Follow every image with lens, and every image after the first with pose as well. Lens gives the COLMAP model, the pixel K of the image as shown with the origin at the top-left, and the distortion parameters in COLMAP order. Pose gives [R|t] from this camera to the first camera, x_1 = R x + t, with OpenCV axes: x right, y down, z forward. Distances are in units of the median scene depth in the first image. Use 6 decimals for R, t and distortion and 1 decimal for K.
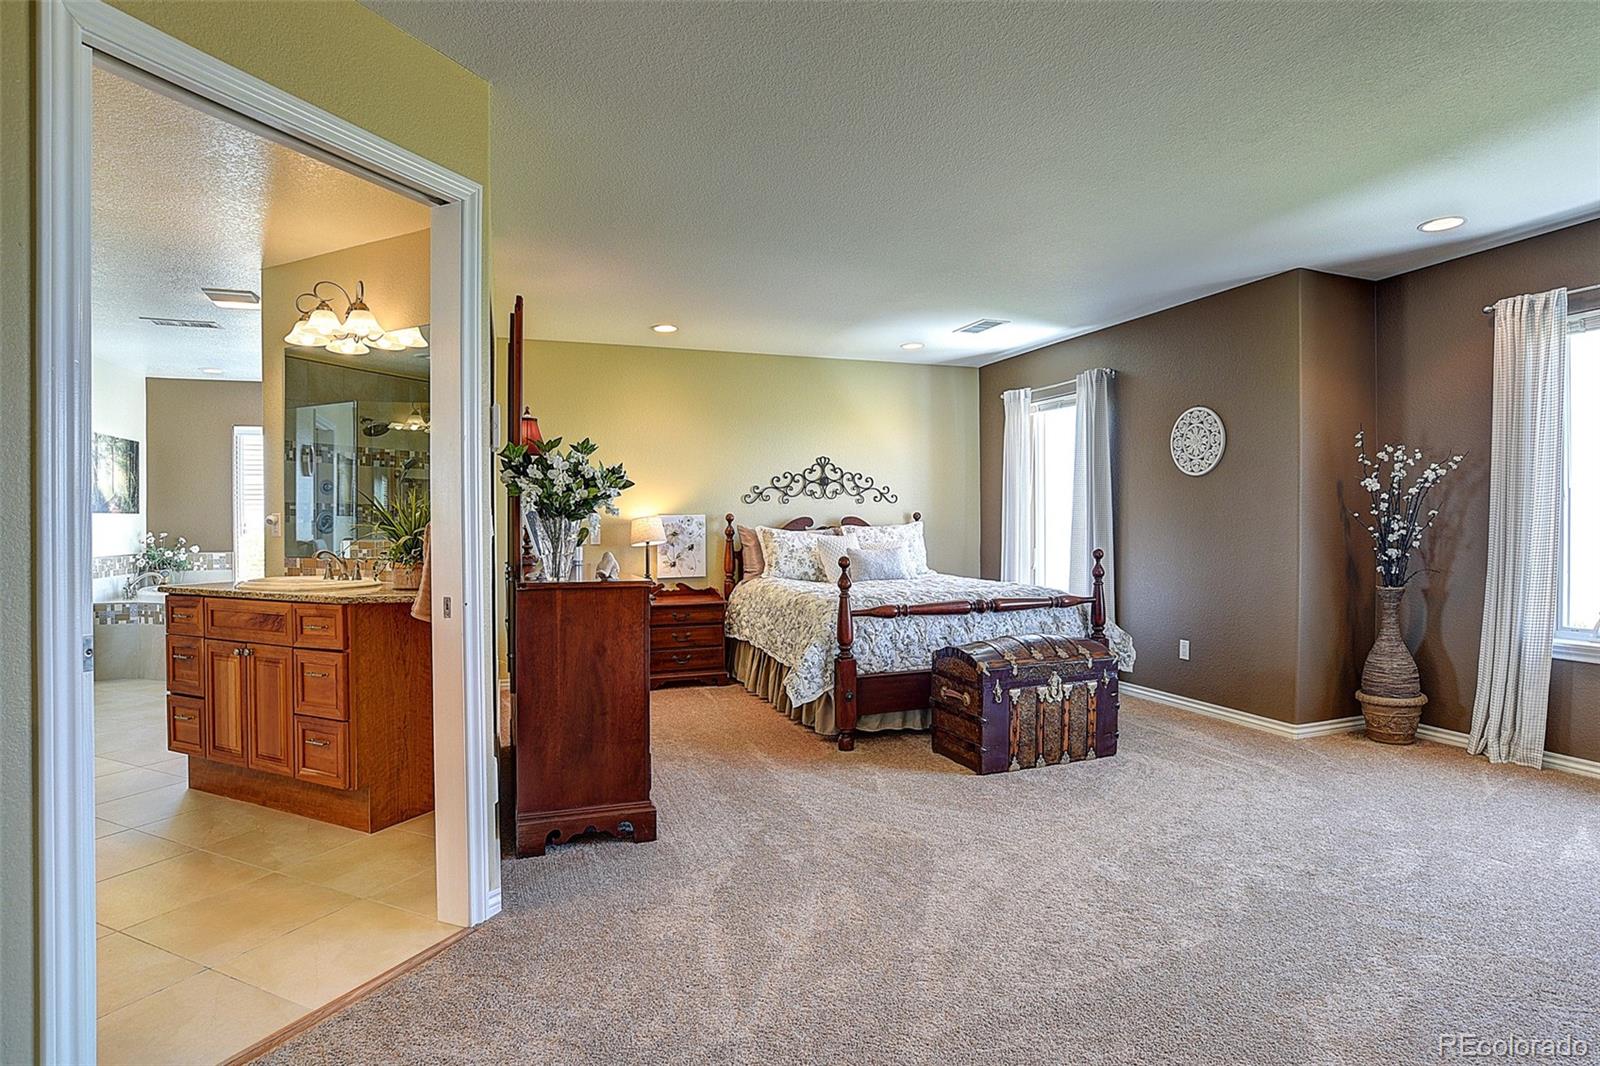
lens RADIAL K [[836.9, 0, 805.9], [0, 836.9, 526.5], [0, 0, 1]] dist [-0.048719, 0.001715]
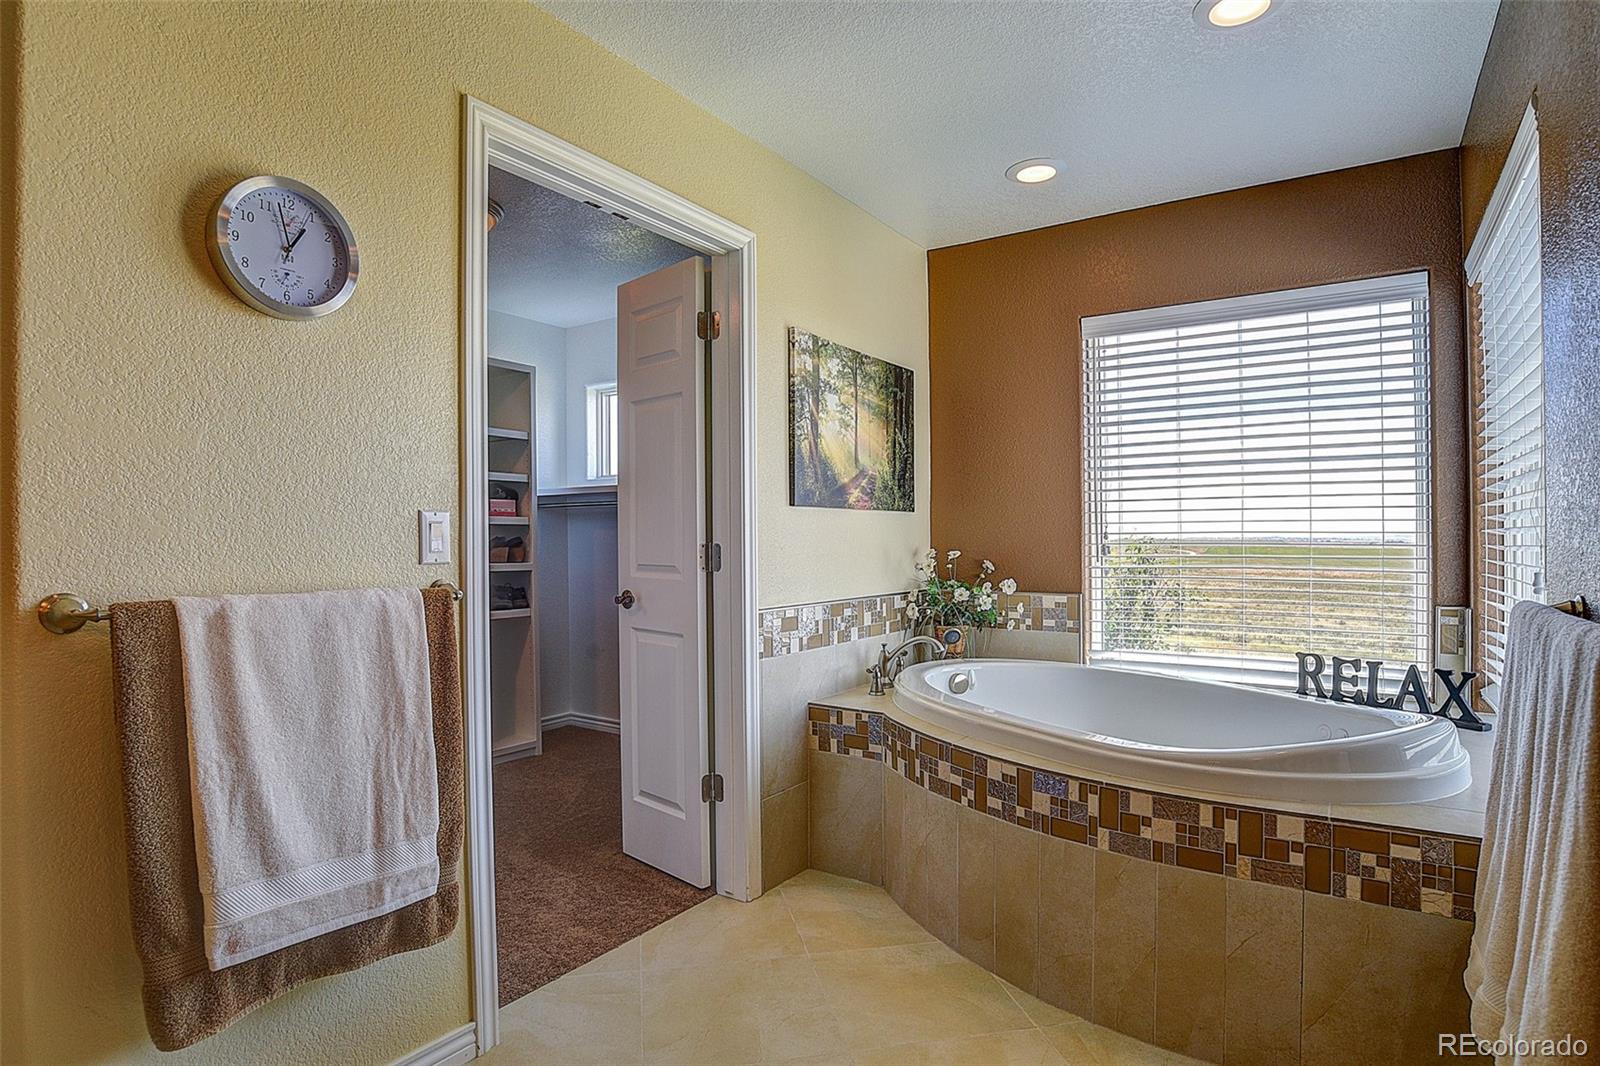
lens RADIAL K [[836.9, 0, 802.4], [0, 836.9, 533.0], [0, 0, 1]] dist [-0.048719, 0.001715]
pose [[0.600864, -0.006230, -0.799327, -0.458731], [-0.003191, 0.999943, -0.010192, 0.002892], [0.799345, 0.008675, 0.600810, 0.645979]]
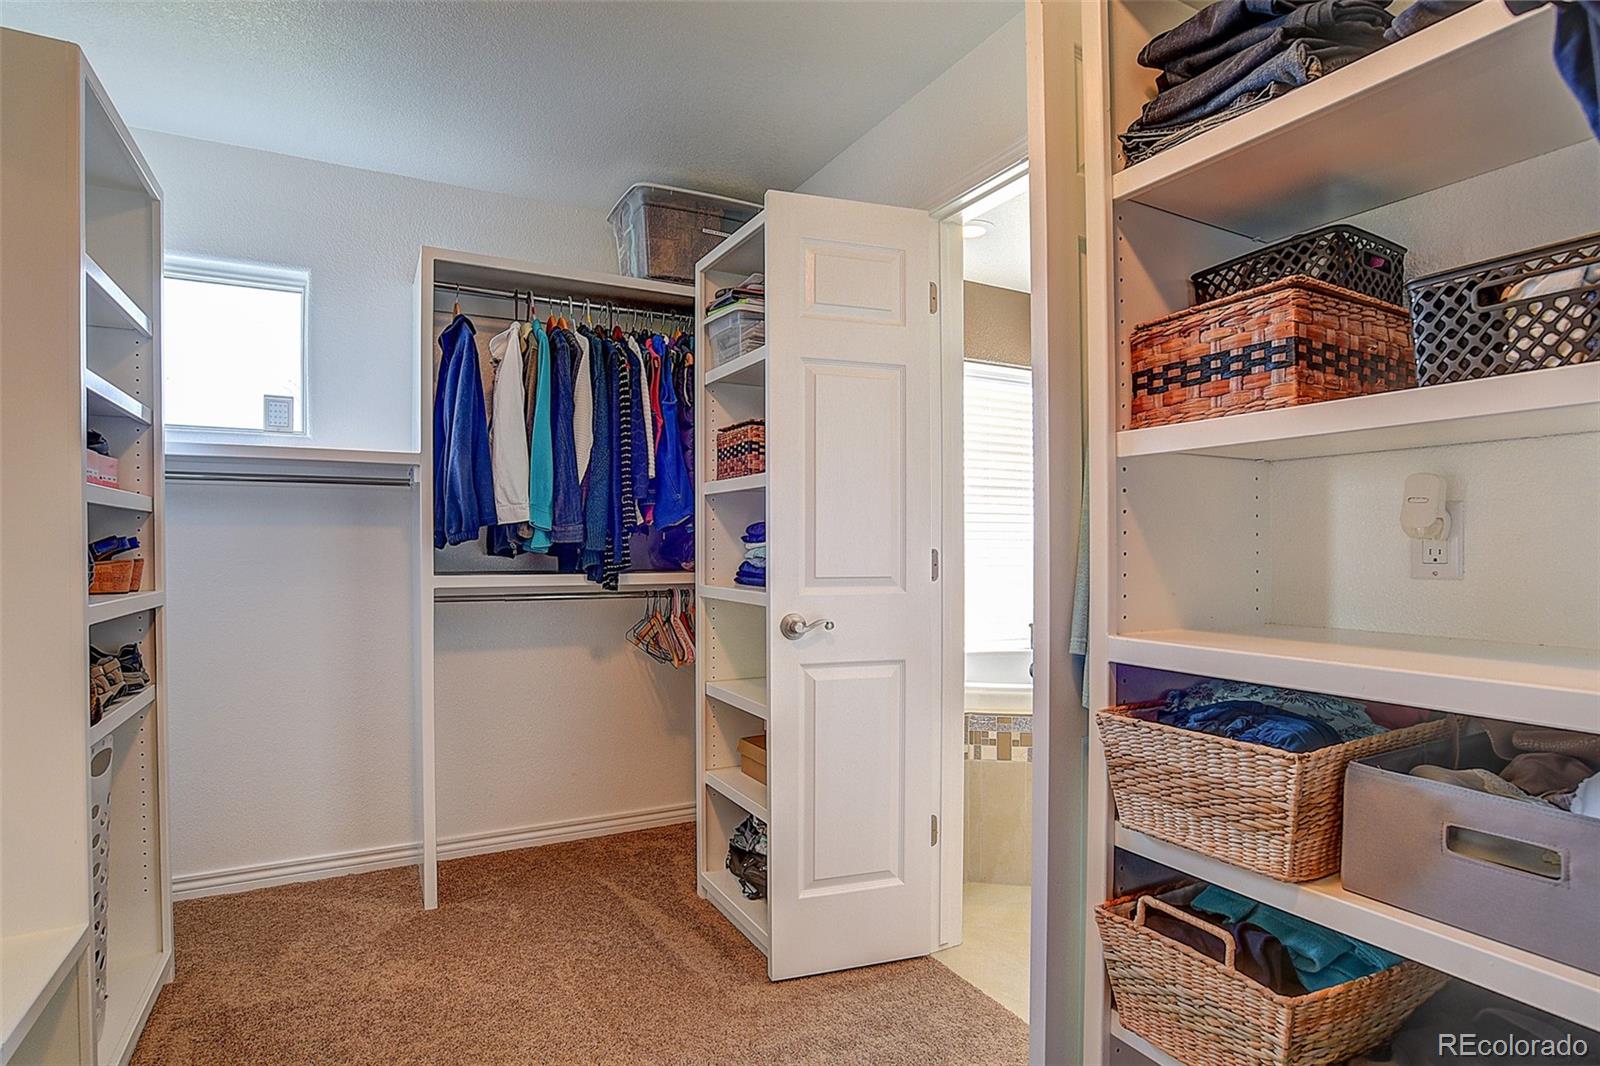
lens RADIAL K [[836.9, 0, 801.3], [0, 836.9, 542.4], [0, 0, 1]] dist [-0.048719, 0.001715]
pose [[0.988954, 0.010534, 0.147846, -0.966444], [-0.008871, 0.999890, -0.011907, 0.006048], [-0.147955, 0.010464, 0.988939, 0.504233]]
